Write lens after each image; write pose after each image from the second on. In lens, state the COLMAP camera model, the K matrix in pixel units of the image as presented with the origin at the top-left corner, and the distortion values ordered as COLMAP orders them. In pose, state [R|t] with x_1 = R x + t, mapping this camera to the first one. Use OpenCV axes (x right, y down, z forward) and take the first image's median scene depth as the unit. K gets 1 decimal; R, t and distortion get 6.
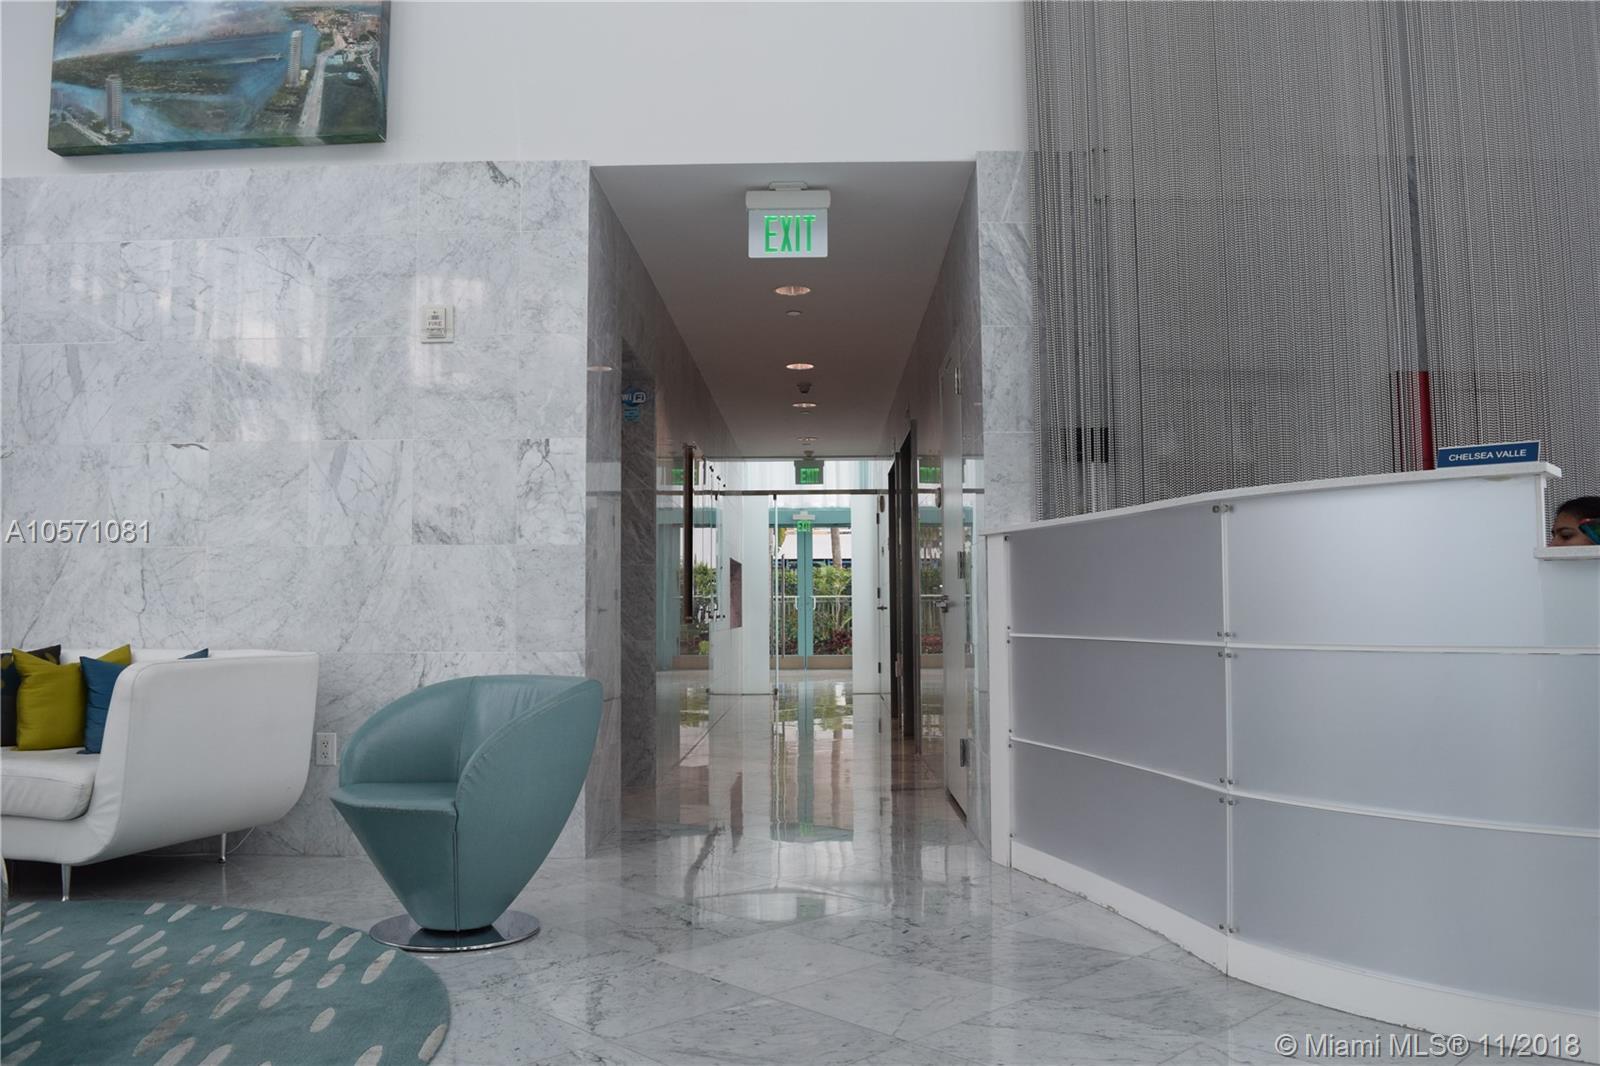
lens RADIAL K [[1249.8, 0, 800.0], [0, 1249.8, 533.0], [0, 0, 1]] dist [-0.094179, 0.009247]
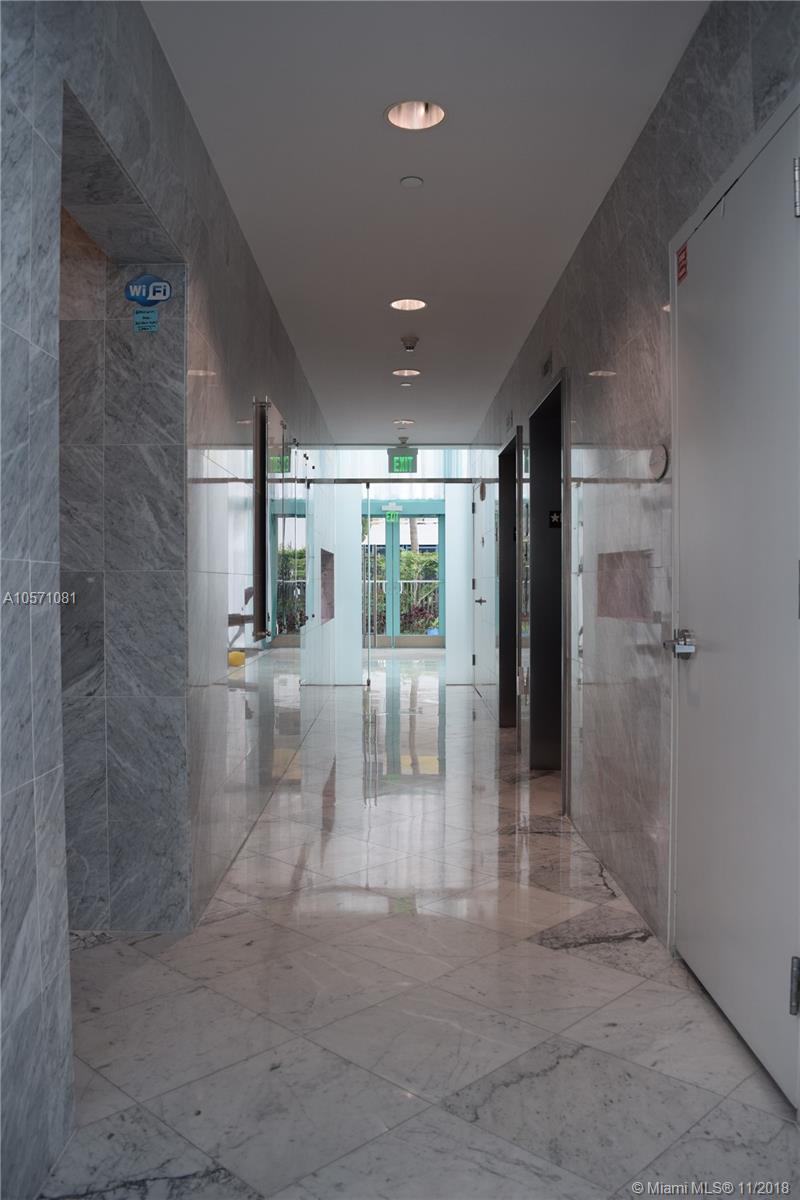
lens RADIAL K [[937.4, 0, 400.0], [0, 937.4, 600.0], [0, 0, 1]] dist [-0.094179, 0.009247]
pose [[0.999757, 0.001936, 0.021949, -0.010669], [-0.003710, 0.996703, 0.081057, 0.001181], [-0.021720, -0.081119, 0.996468, 0.255802]]
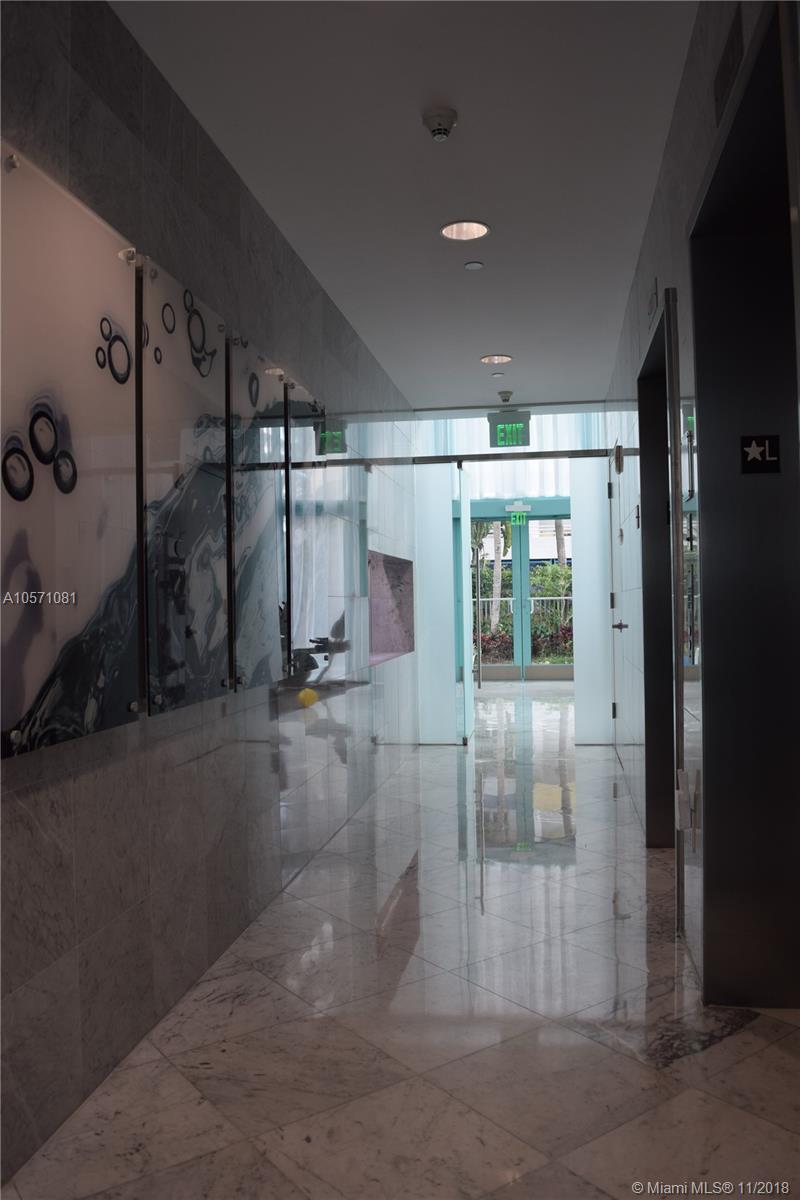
lens RADIAL K [[937.4, 0, 400.0], [0, 937.4, 600.0], [0, 0, 1]] dist [-0.094179, 0.009247]
pose [[0.989286, -0.012834, -0.145426, 0.021733], [0.021712, 0.997984, 0.059632, 0.014716], [0.144368, -0.062150, 0.987570, 0.464965]]
